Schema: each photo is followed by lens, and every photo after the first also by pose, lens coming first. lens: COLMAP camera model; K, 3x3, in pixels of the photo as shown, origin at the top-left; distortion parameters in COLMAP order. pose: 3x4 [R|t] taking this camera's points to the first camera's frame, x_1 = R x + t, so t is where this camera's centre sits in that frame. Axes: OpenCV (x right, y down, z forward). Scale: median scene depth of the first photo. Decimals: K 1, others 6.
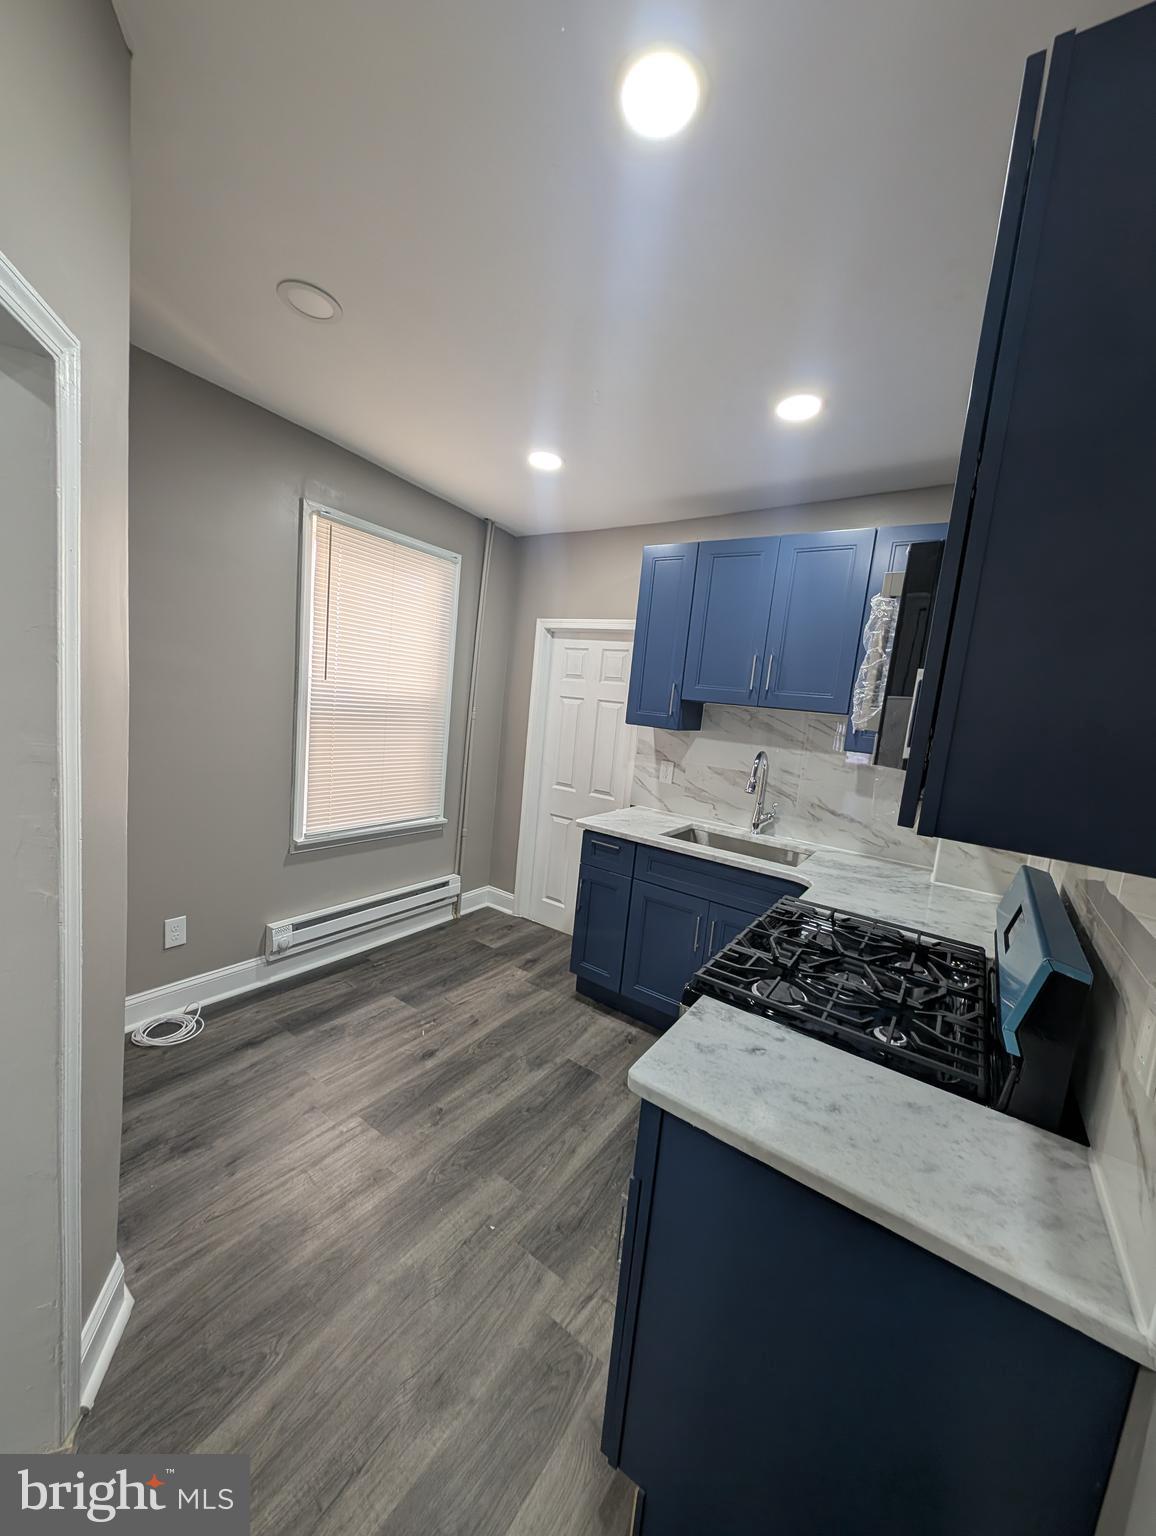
lens RADIAL K [[557.0, 0, 578.0], [0, 557.0, 768.0], [0, 0, 1]] dist [-0.024691, 0.004999]
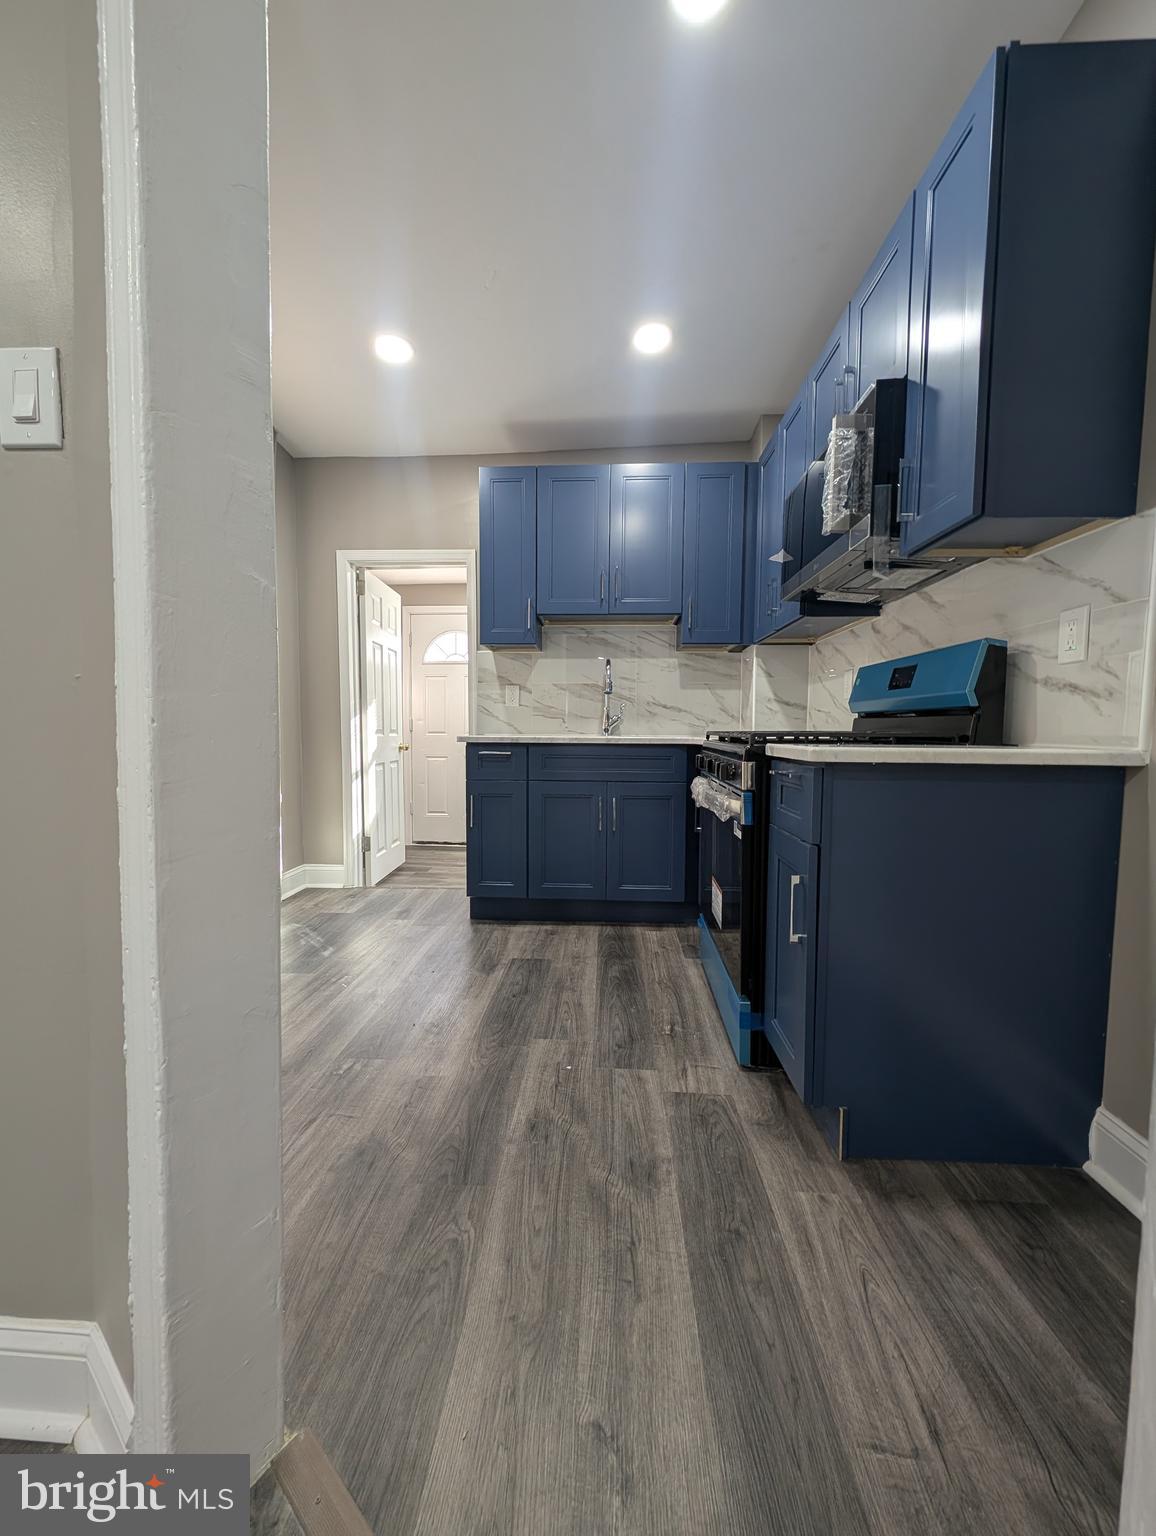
lens RADIAL K [[554.5, 0, 578.0], [0, 554.5, 768.0], [0, 0, 1]] dist [0.000120, -0.004762]
pose [[0.852780, -0.124080, 0.507316, -0.328452], [0.140014, 0.990126, 0.006809, 0.177885], [-0.503152, 0.065225, 0.861733, 0.066171]]
